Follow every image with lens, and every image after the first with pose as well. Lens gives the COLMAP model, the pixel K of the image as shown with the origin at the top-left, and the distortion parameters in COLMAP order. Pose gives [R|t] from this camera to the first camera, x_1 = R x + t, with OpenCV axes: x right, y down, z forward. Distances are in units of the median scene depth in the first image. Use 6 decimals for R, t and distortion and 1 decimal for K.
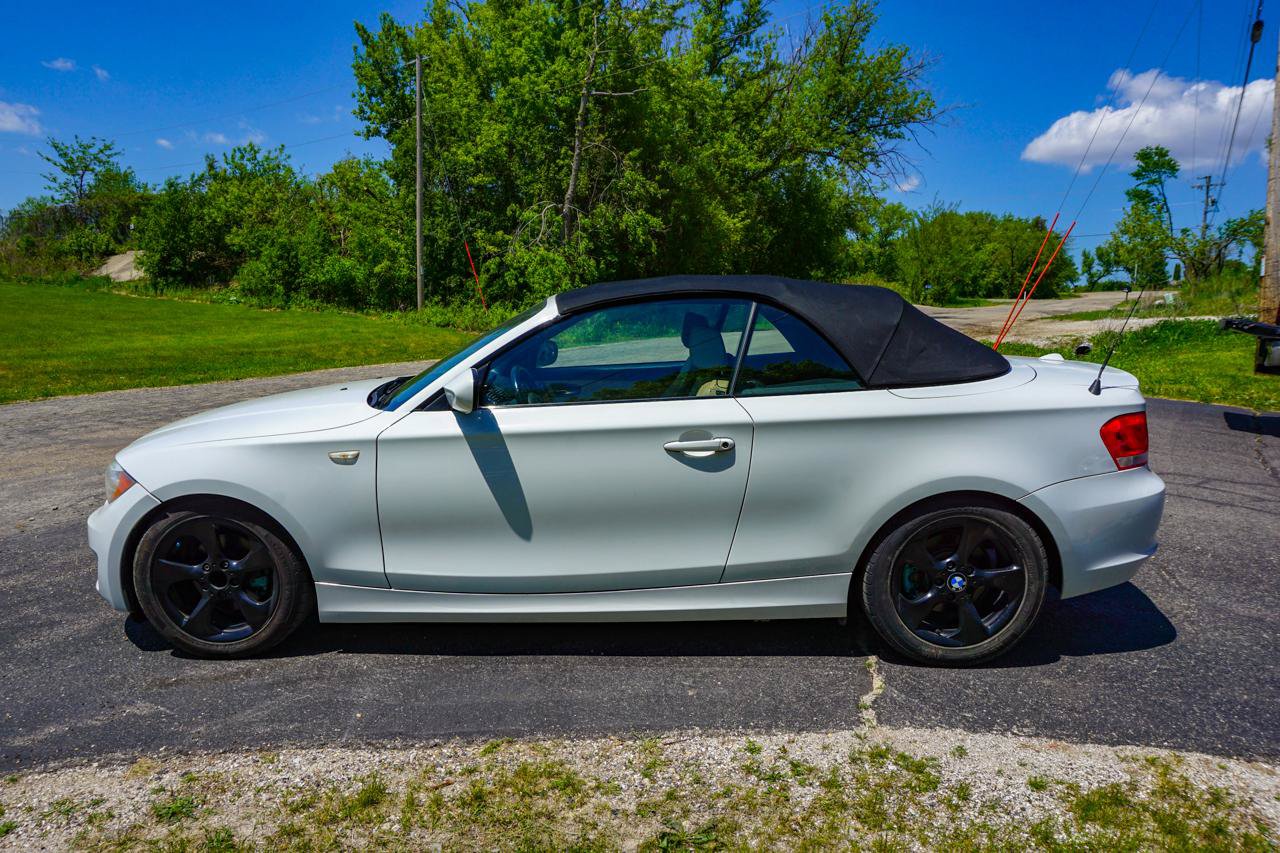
lens RADIAL K [[902.8, 0, 640.0], [0, 902.8, 426.5], [0, 0, 1]] dist [-0.003451, 0.001374]
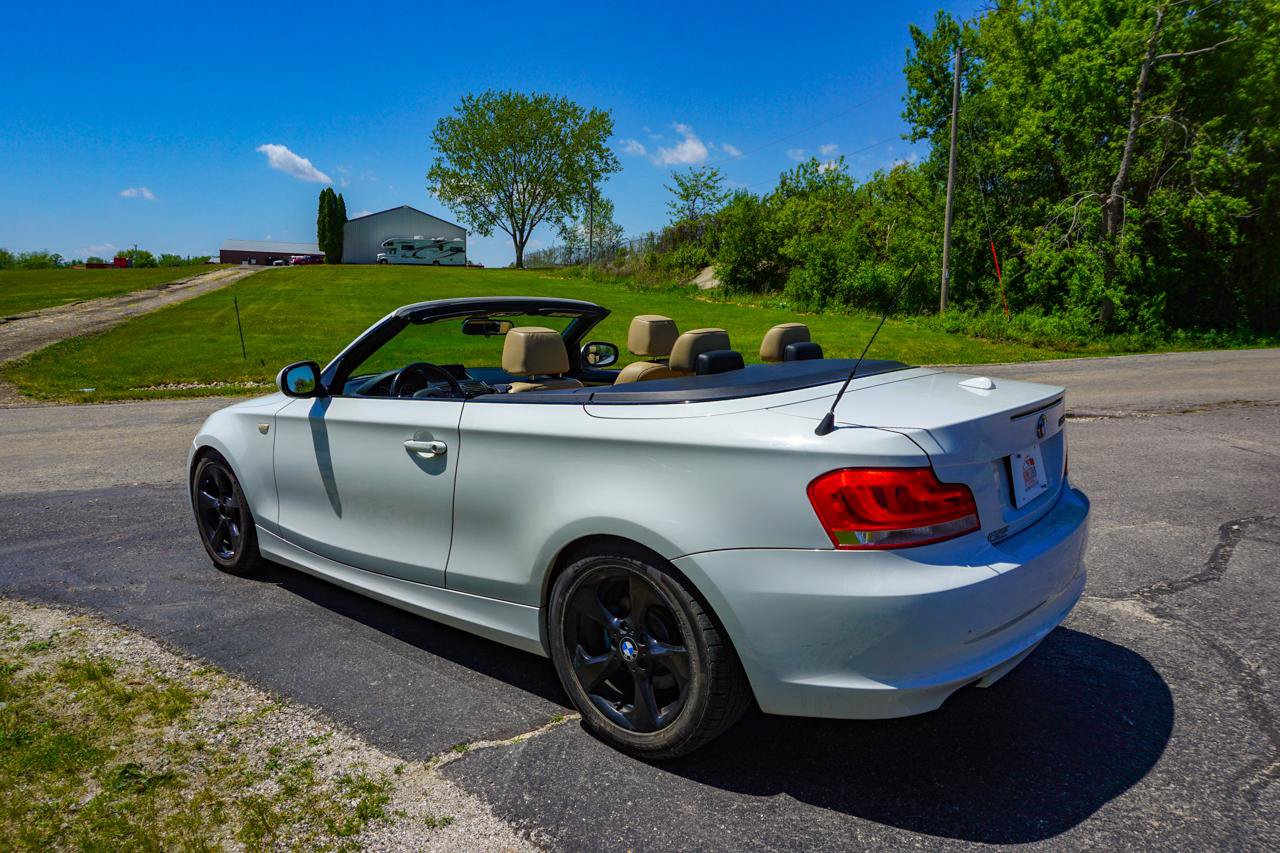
lens RADIAL K [[901.6, 0, 640.0], [0, 901.6, 426.5], [0, 0, 1]] dist [-0.008447, 0.029705]
pose [[0.759421, 0.087334, -0.644712, 0.144052], [-0.091197, 0.995455, 0.027423, -0.008154], [0.644176, 0.037970, 0.763934, 0.063807]]
